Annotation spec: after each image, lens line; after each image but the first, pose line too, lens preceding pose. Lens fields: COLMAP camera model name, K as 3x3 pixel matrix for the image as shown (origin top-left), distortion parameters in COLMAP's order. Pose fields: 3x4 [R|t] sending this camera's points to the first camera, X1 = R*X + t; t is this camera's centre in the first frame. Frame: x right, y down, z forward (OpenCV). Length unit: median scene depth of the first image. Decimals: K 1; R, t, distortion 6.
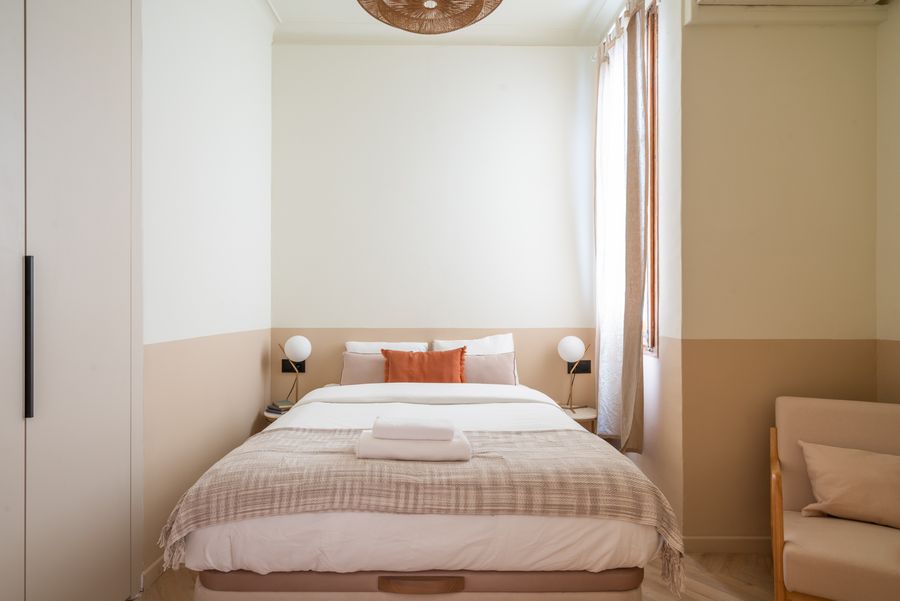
lens RADIAL K [[480.1, 0, 450.0], [0, 480.1, 300.5], [0, 0, 1]] dist [0.000120, 0.001054]
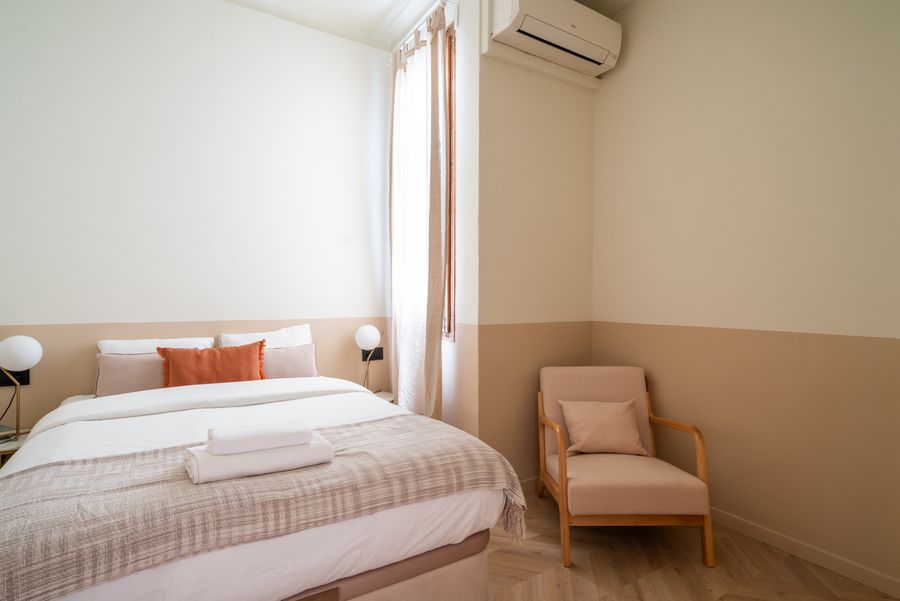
lens RADIAL K [[454.1, 0, 450.0], [0, 454.1, 300.5], [0, 0, 1]] dist [0.001894, 0.001436]
pose [[0.859473, -0.001869, 0.511178, -0.171082], [-0.008607, 0.999799, 0.018128, 0.002152], [-0.511109, -0.019980, 0.859284, 0.105538]]
